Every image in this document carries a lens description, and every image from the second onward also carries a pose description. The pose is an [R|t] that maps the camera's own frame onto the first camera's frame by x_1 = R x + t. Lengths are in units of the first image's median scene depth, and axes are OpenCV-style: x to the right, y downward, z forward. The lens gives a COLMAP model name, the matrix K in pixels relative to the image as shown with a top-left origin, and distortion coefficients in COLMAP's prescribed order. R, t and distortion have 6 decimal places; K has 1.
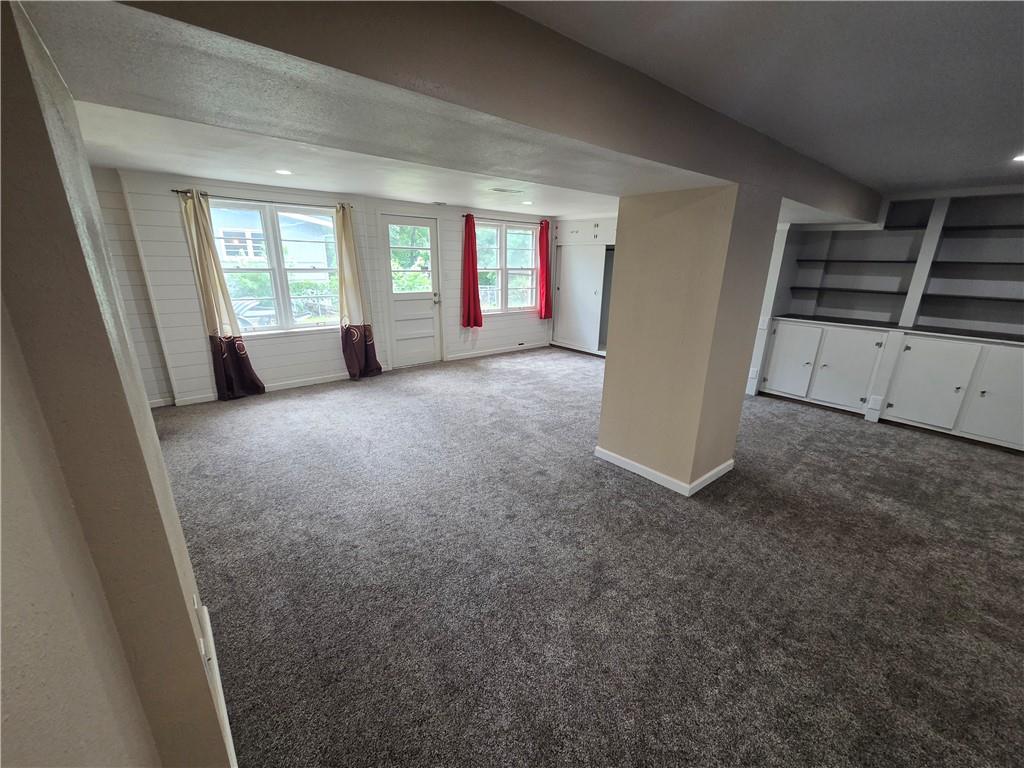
lens RADIAL K [[417.5, 0, 510.5], [0, 417.5, 388.5], [0, 0, 1]] dist [0.001438, 0.000076]
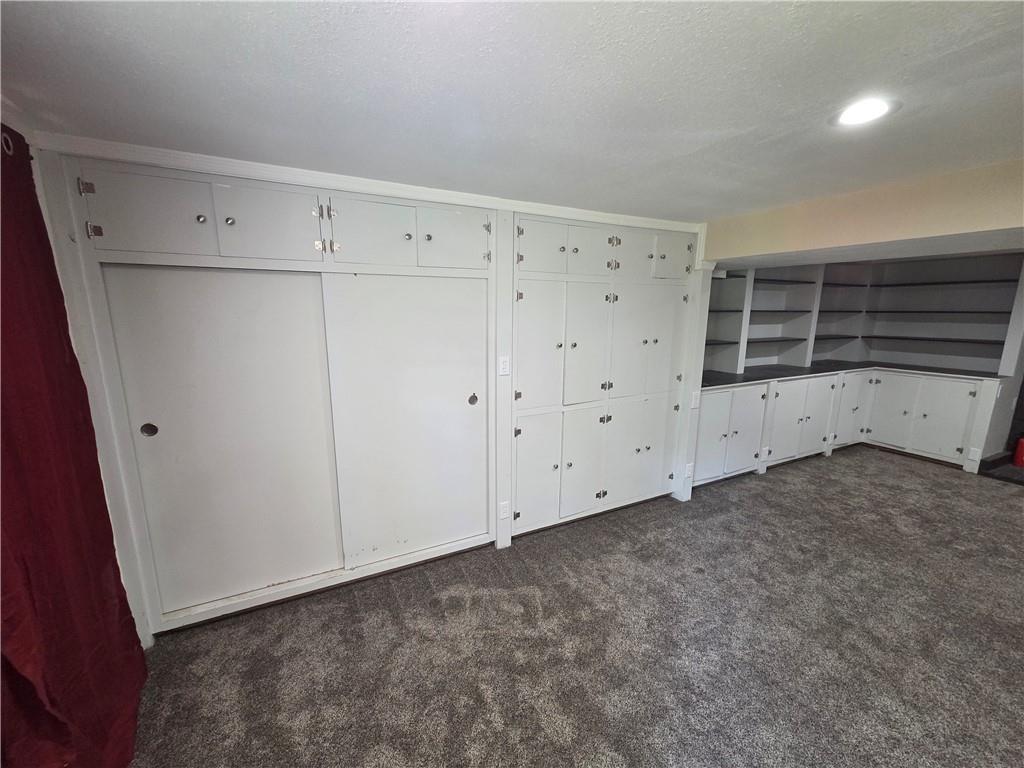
lens RADIAL K [[417.5, 0, 510.5], [0, 417.5, 388.5], [0, 0, 1]] dist [0.001438, 0.000076]
pose [[0.207682, -0.201551, 0.957207, -0.135649], [0.290186, 0.947188, 0.136481, -0.409942], [-0.934163, 0.249424, 0.255201, 1.263266]]
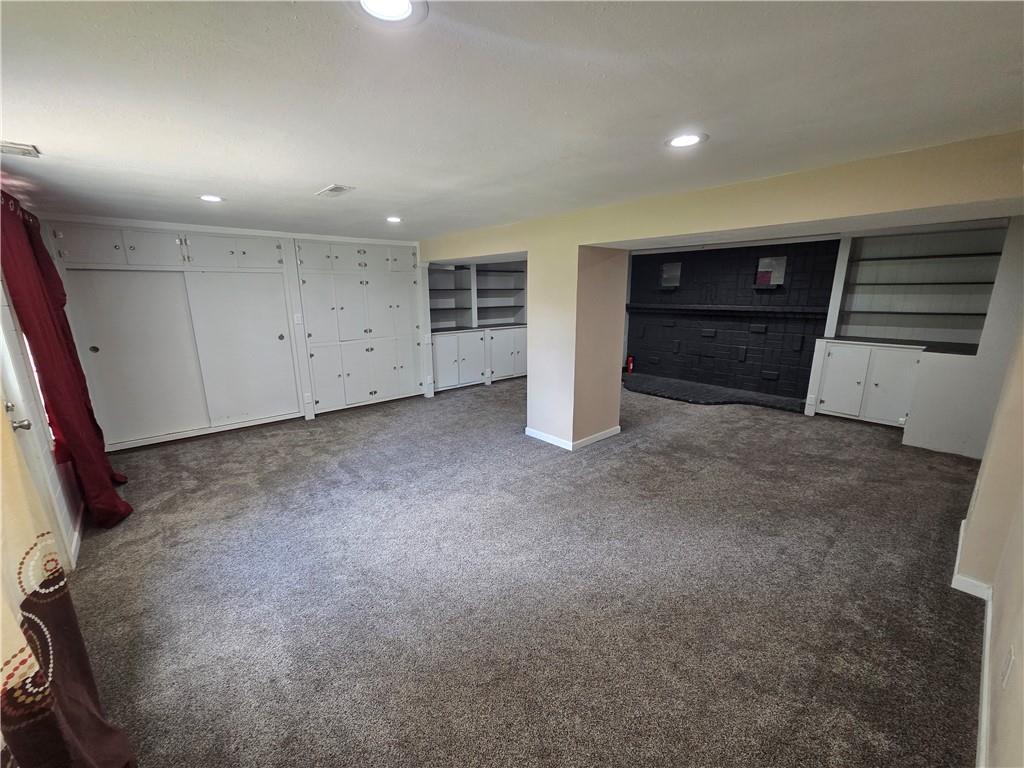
lens RADIAL K [[417.5, 0, 510.5], [0, 417.5, 388.5], [0, 0, 1]] dist [0.001438, 0.000076]
pose [[-0.029559, -0.244873, 0.969104, -0.742627], [0.303516, 0.921552, 0.242115, -0.283527], [-0.952368, 0.301296, 0.047083, 0.856684]]
